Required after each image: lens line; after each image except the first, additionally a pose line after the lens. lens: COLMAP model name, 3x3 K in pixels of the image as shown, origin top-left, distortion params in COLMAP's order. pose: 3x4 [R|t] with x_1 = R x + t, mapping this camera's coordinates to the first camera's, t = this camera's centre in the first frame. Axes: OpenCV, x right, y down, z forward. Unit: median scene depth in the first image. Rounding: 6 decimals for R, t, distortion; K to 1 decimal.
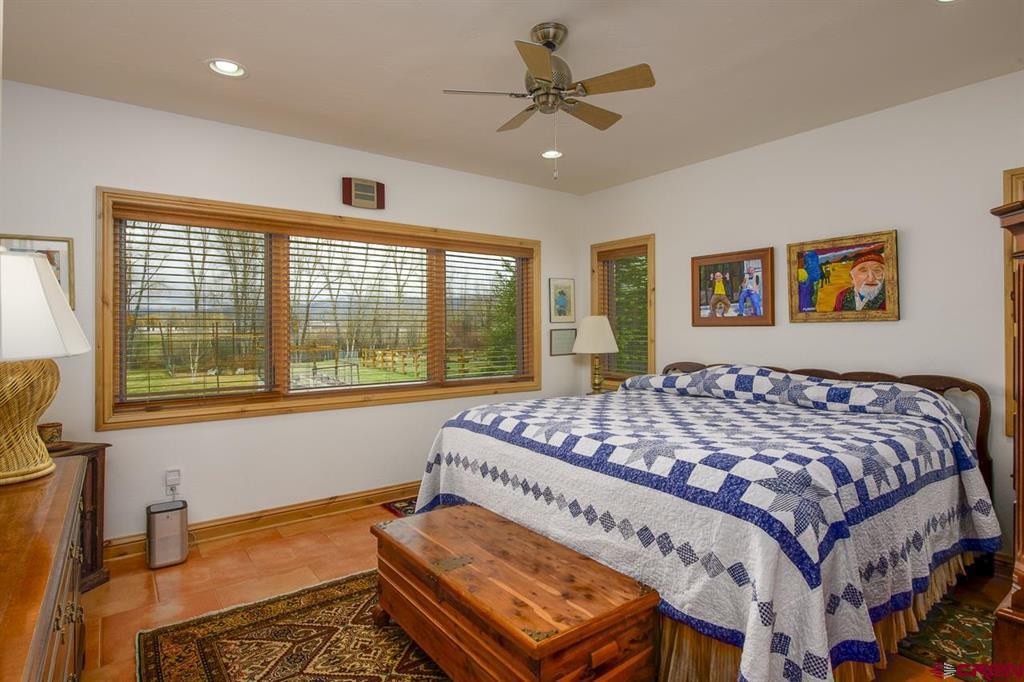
lens RADIAL K [[535.1, 0, 510.3], [0, 535.1, 333.7], [0, 0, 1]] dist [-0.002487, -0.002712]
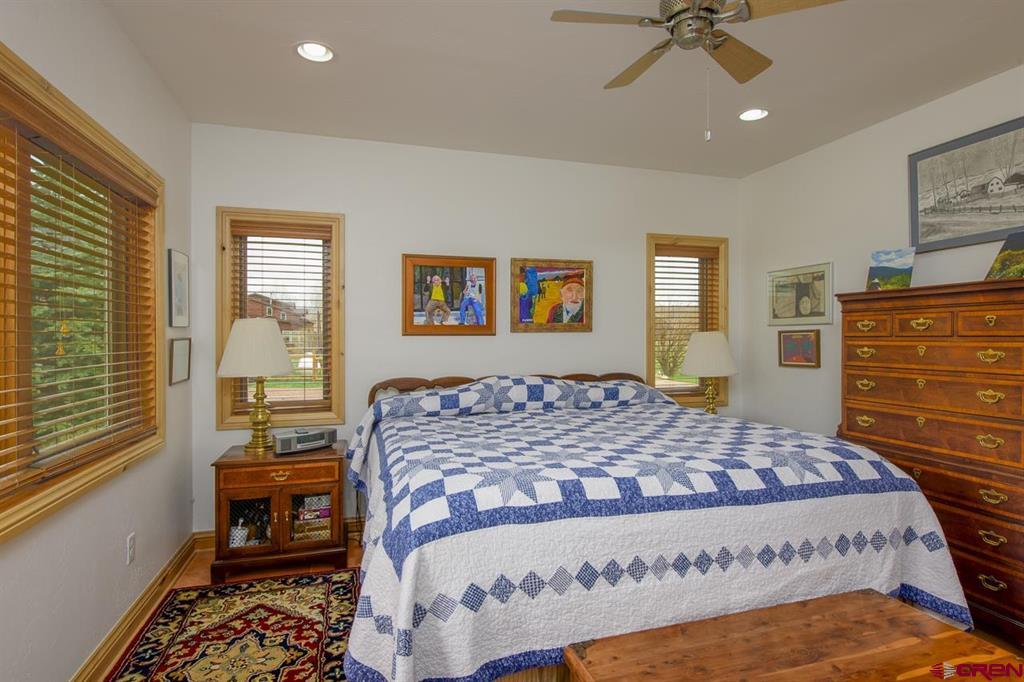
lens RADIAL K [[535.1, 0, 507.3], [0, 535.1, 340.1], [0, 0, 1]] dist [-0.002487, -0.002712]
pose [[0.333898, -0.002810, 0.942605, -0.509842], [0.007980, 0.999968, 0.000154, -0.006138], [-0.942575, 0.007471, 0.333910, 0.709407]]
